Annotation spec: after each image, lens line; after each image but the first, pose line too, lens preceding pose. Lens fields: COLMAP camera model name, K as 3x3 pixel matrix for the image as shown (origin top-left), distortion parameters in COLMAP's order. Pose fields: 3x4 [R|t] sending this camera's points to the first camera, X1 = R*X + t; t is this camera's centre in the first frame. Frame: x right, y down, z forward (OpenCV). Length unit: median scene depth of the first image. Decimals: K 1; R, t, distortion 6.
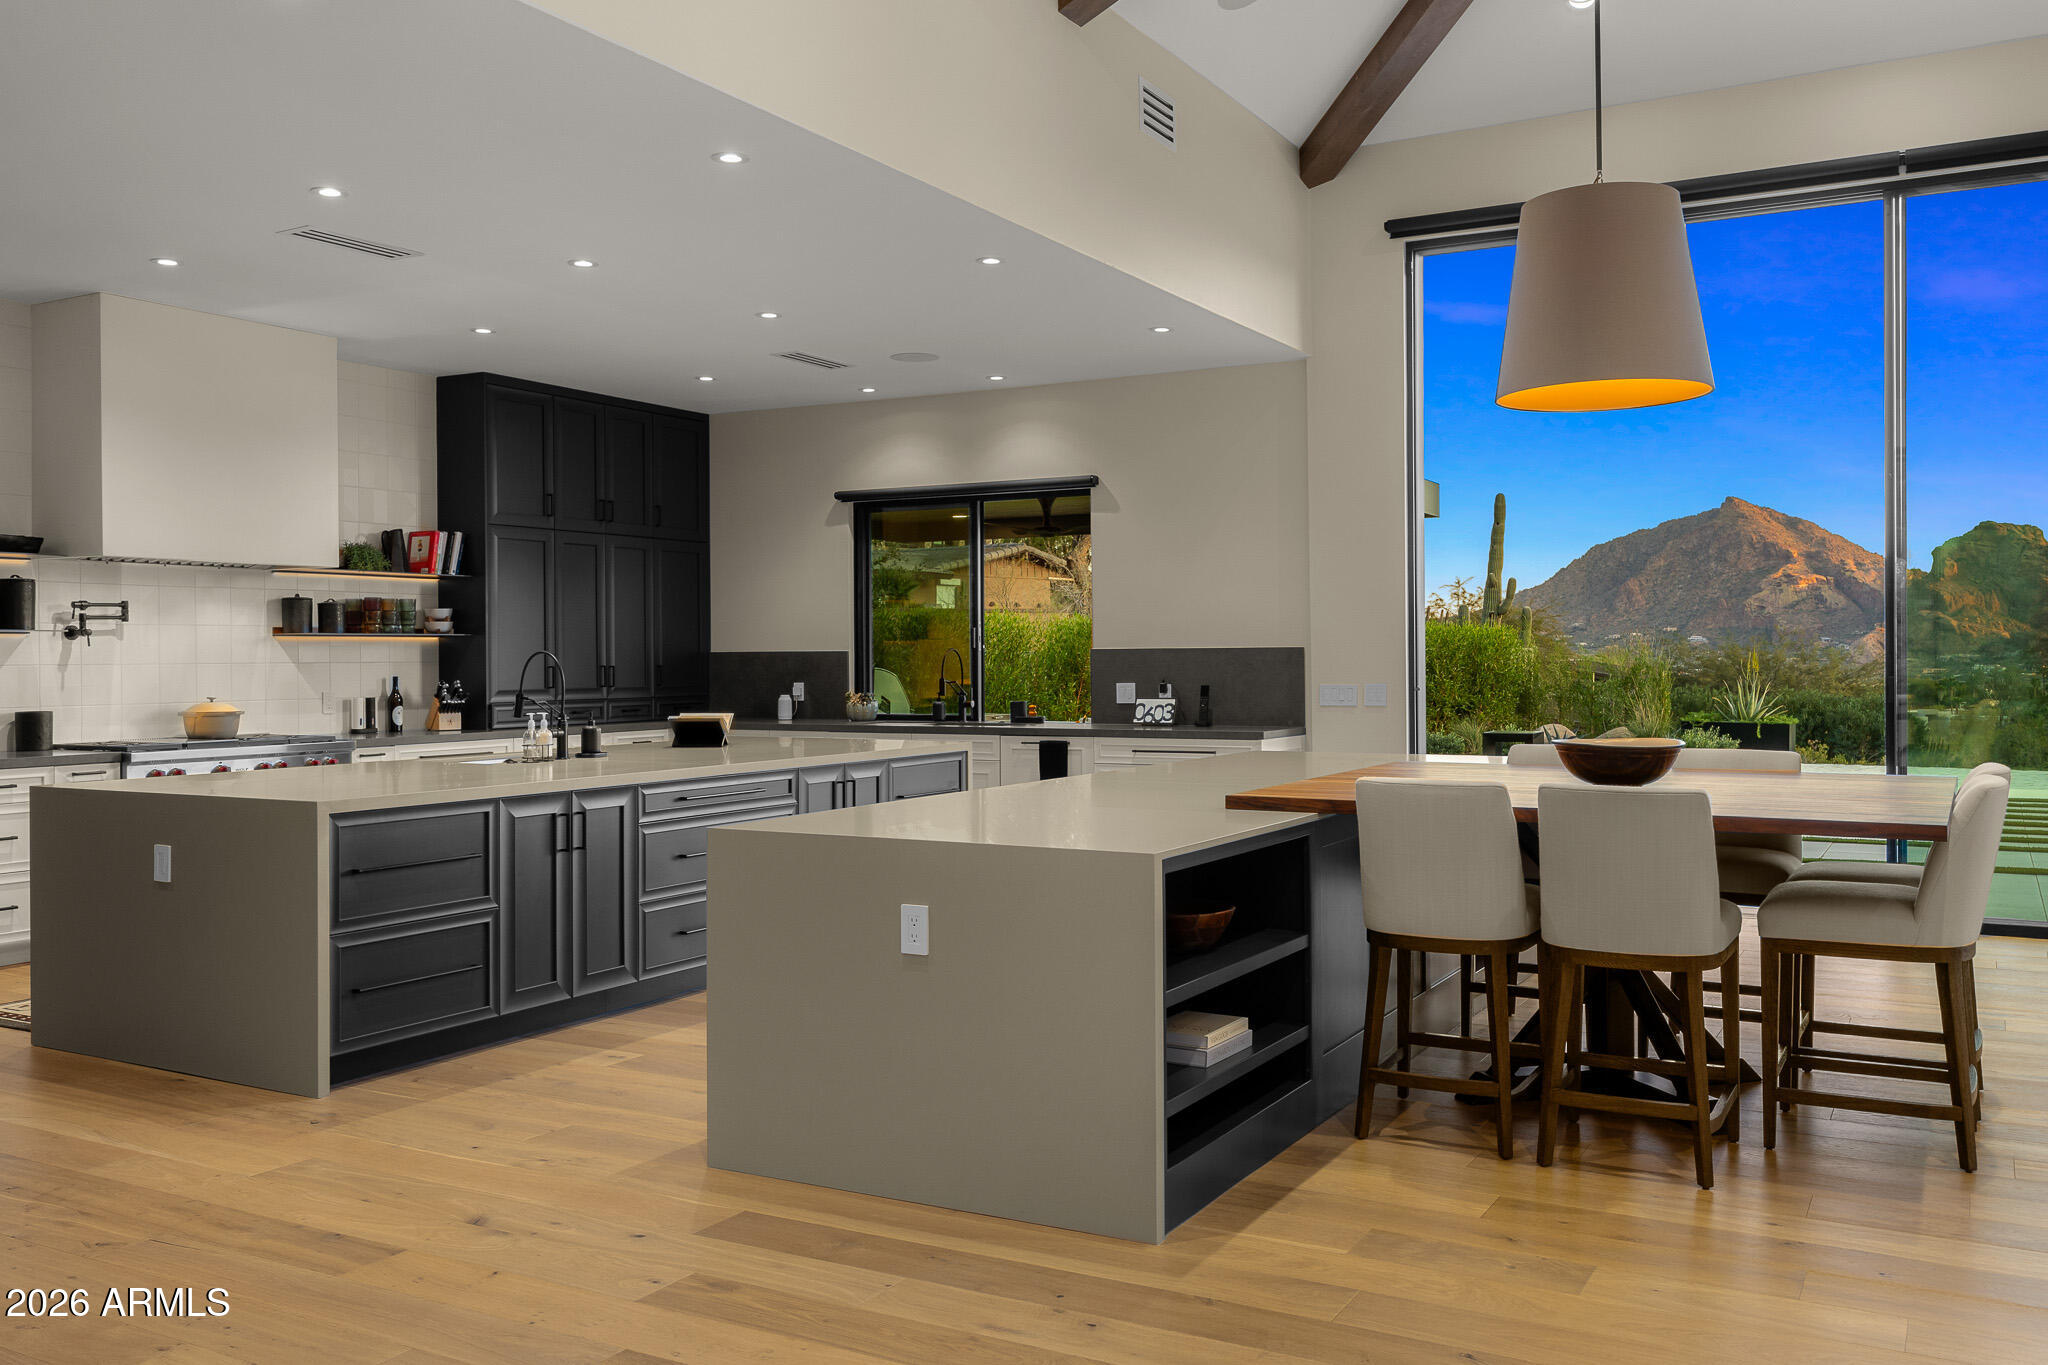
lens RADIAL K [[1733.9, 0, 1027.3], [0, 1733.9, 645.8], [0, 0, 1]] dist [0.043985, 0.003594]
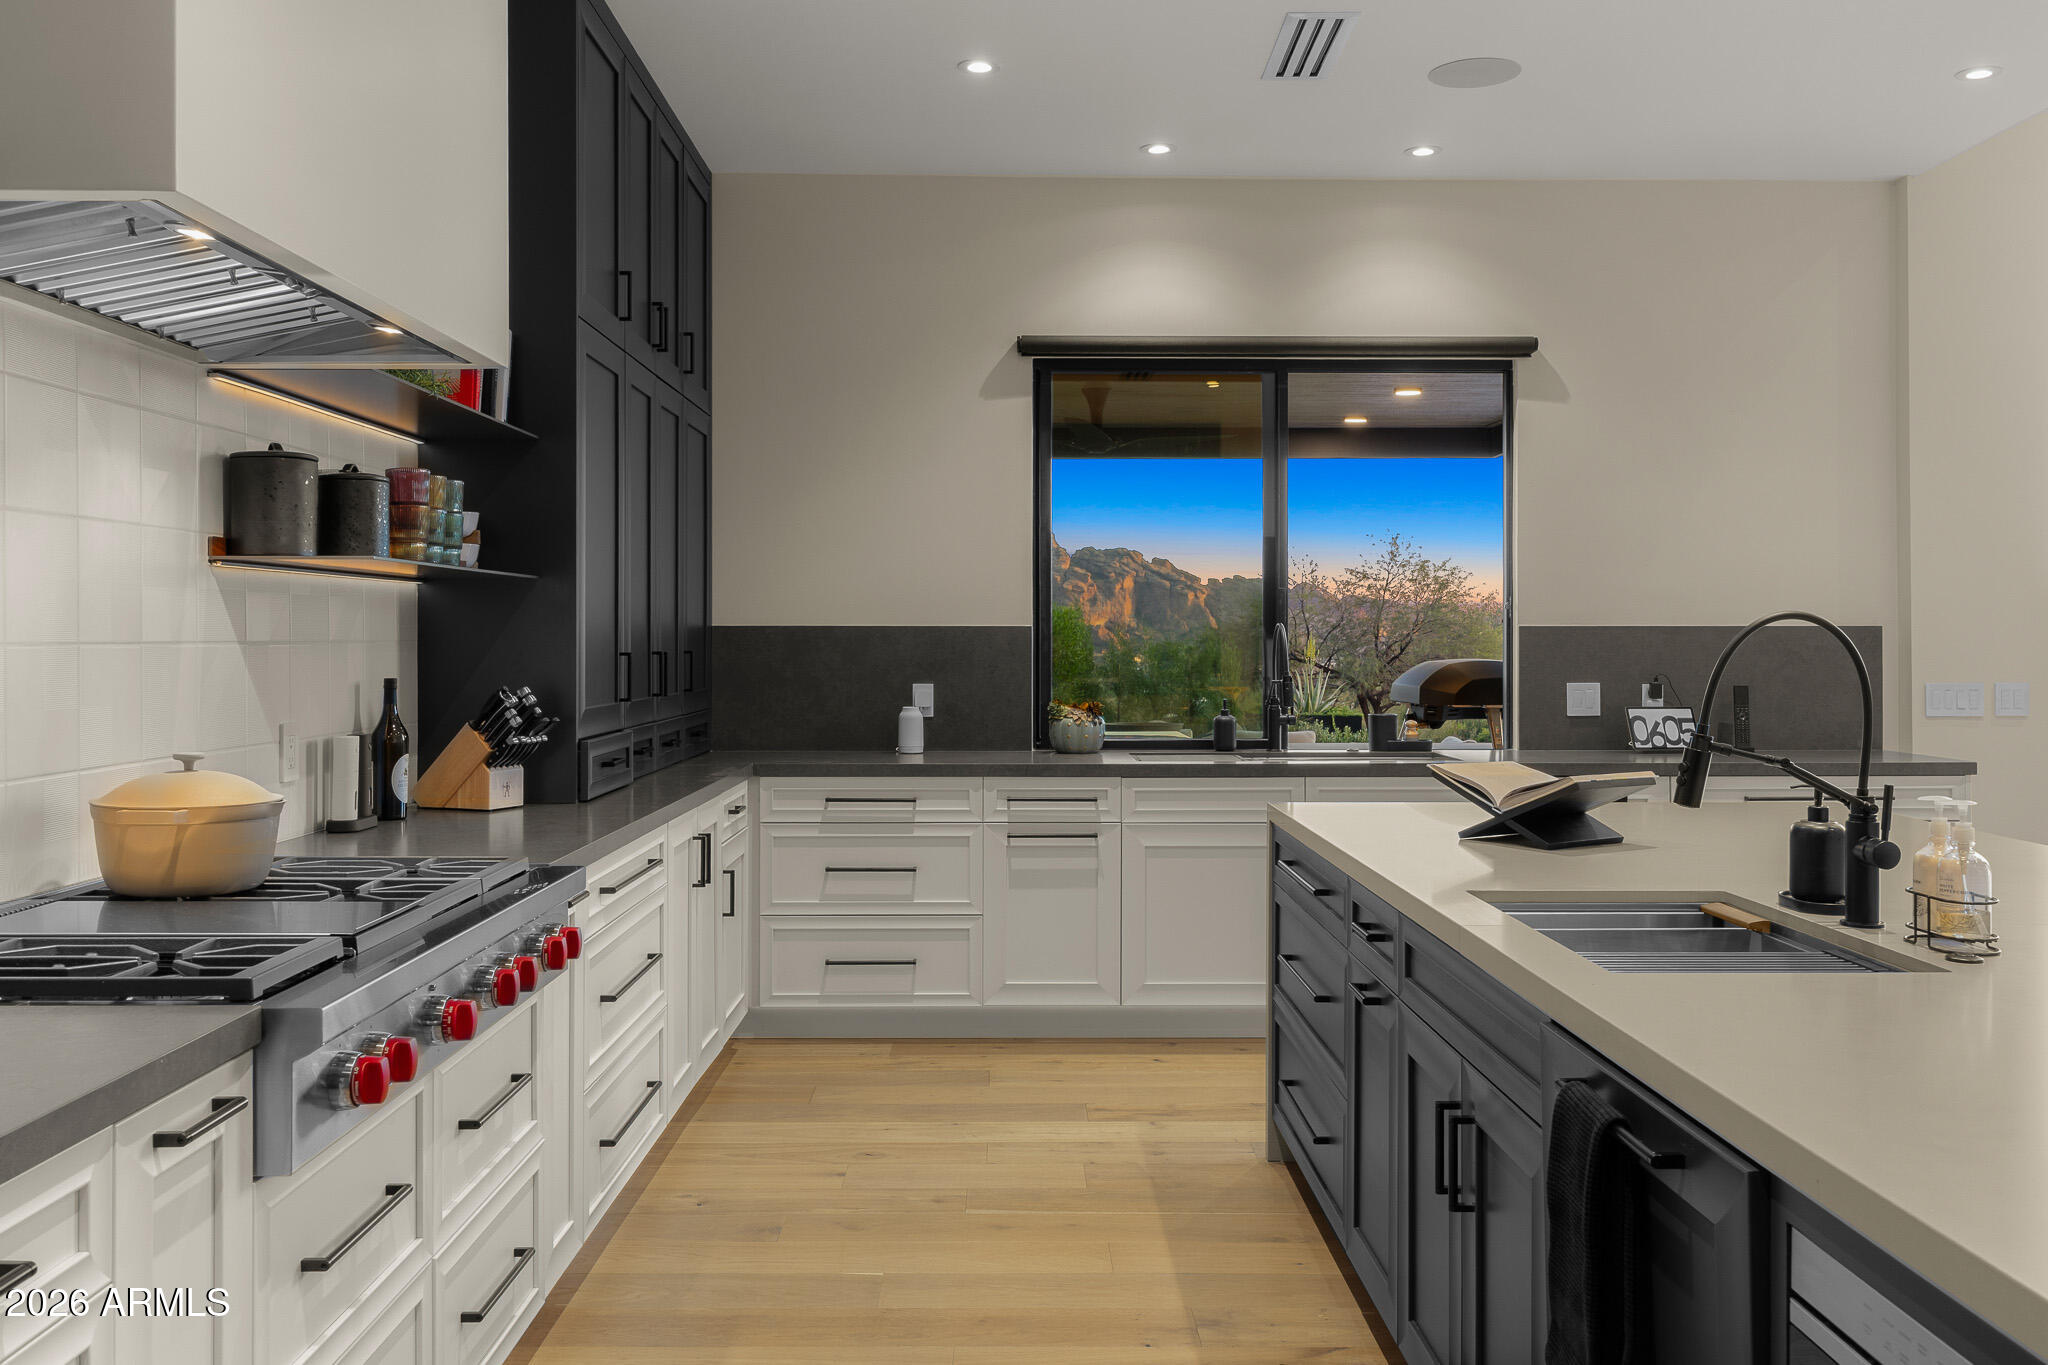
lens RADIAL K [[1733.9, 0, 1027.3], [0, 1733.9, 645.8], [0, 0, 1]] dist [0.043985, 0.003594]
pose [[0.861512, 0.004145, 0.507721, -0.408866], [-0.008241, 0.999949, 0.005820, 0.006433], [-0.507671, -0.009198, 0.861502, 0.553246]]
